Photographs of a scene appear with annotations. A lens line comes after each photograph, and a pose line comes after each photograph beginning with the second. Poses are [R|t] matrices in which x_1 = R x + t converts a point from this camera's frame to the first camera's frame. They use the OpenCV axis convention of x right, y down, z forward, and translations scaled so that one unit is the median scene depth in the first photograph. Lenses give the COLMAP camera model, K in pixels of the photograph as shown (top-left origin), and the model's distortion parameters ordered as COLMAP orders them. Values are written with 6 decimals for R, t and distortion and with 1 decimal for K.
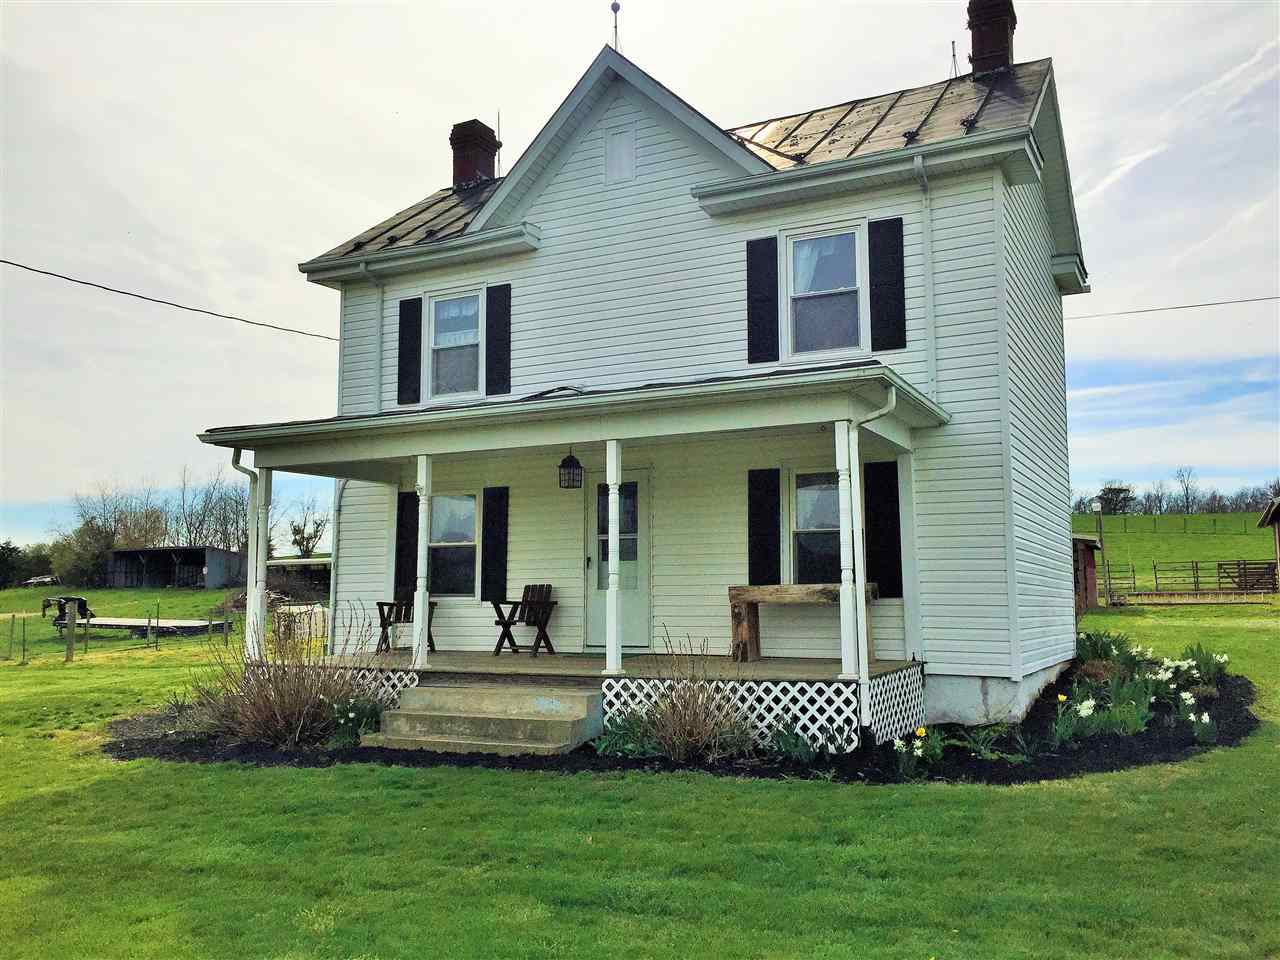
lens RADIAL K [[1097.2, 0, 639.1], [0, 1097.2, 477.2], [0, 0, 1]] dist [0.066331, -0.069792]
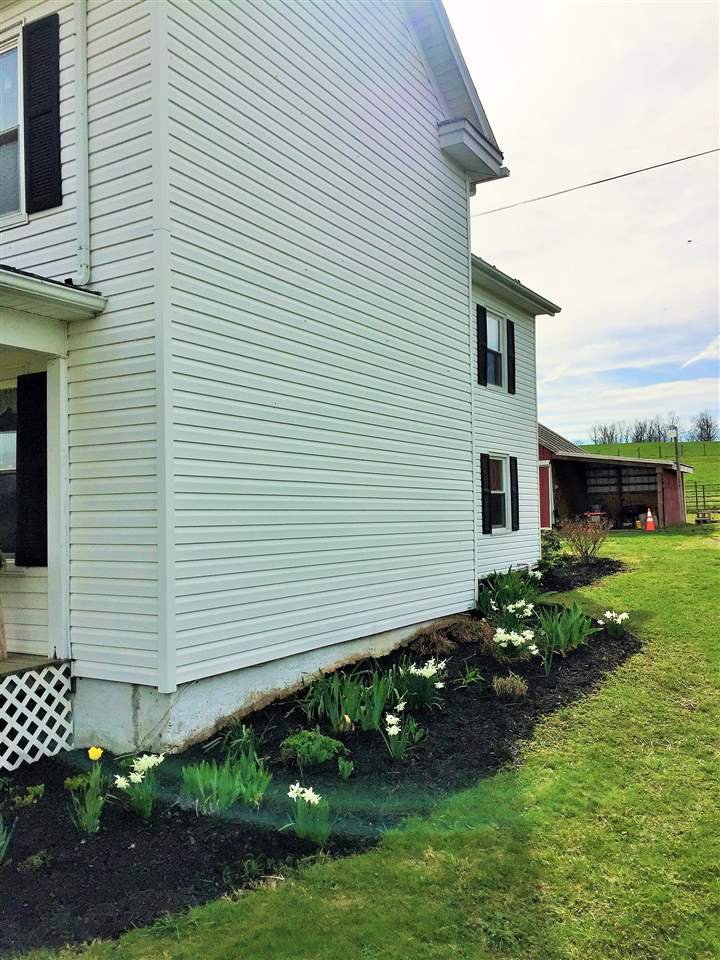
lens RADIAL K [[822.9, 0, 361.4], [0, 822.9, 482.8], [0, 0, 1]] dist [0.066331, -0.069792]
pose [[0.997692, -0.017036, -0.065726, 0.467555], [0.021948, 0.996960, 0.074754, 0.021136], [0.064252, -0.076024, 0.995034, 0.489671]]
